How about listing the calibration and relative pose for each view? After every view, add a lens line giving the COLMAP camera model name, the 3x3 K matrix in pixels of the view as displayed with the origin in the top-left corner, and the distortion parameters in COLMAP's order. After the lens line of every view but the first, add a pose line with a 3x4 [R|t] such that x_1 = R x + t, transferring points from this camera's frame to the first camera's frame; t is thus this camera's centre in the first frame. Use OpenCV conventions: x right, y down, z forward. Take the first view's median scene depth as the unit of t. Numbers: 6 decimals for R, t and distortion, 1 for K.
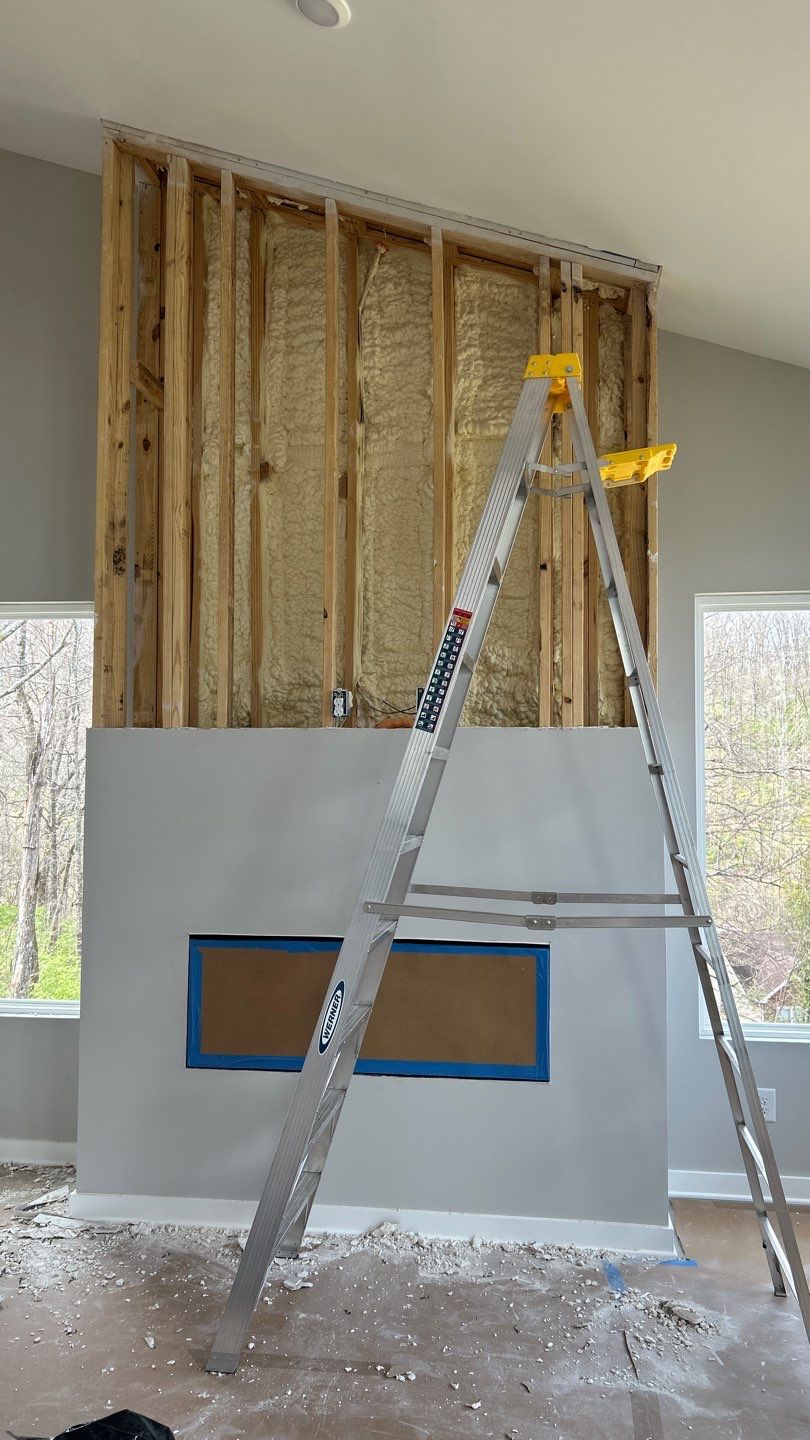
lens RADIAL K [[1054.0, 0, 407.2], [0, 1054.0, 720.8], [0, 0, 1]] dist [0.032471, -0.025980]
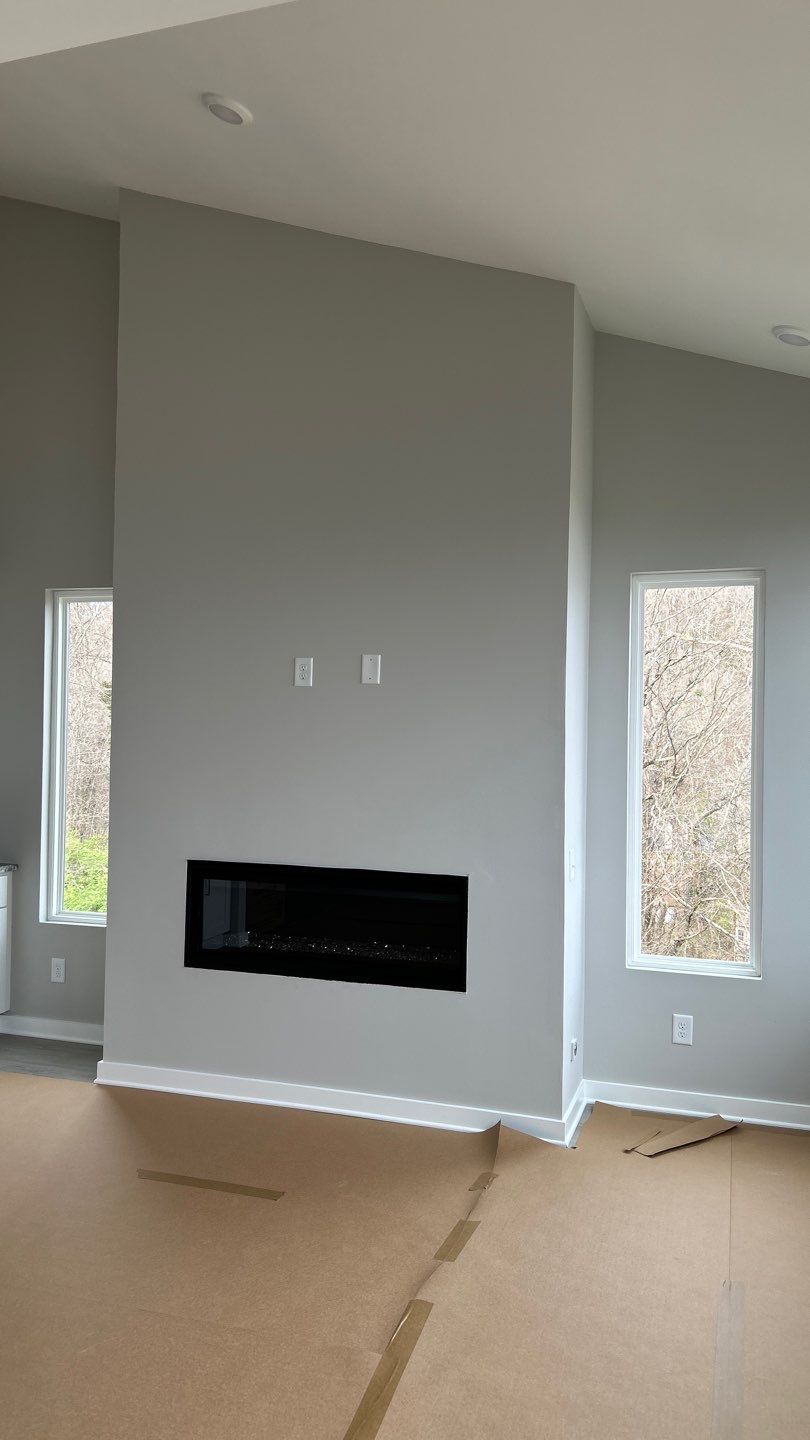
lens RADIAL K [[1054.0, 0, 403.3], [0, 1054.0, 726.1], [0, 0, 1]] dist [0.032471, -0.025980]
pose [[0.982236, 0.009211, -0.187424, 0.238530], [-0.003201, 0.999472, 0.032343, 0.005211], [0.187623, -0.031169, 0.981747, -0.134919]]
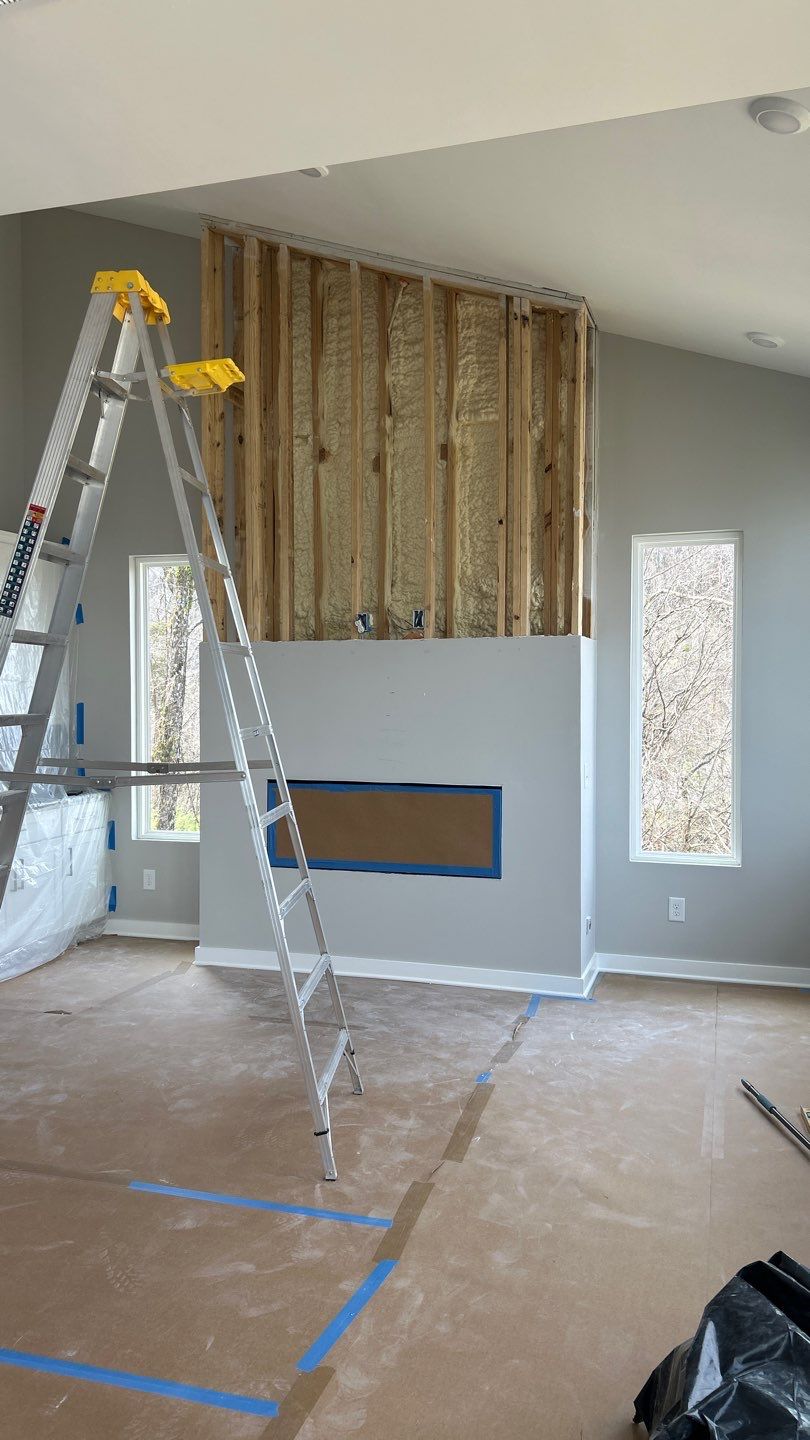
lens RADIAL K [[1054.0, 0, 400.7], [0, 1054.0, 727.1], [0, 0, 1]] dist [0.032471, -0.025980]
pose [[0.983829, 0.000176, -0.179112, 0.216705], [0.012433, 0.997520, 0.069276, 0.024731], [0.178680, -0.070383, 0.981387, -0.368363]]
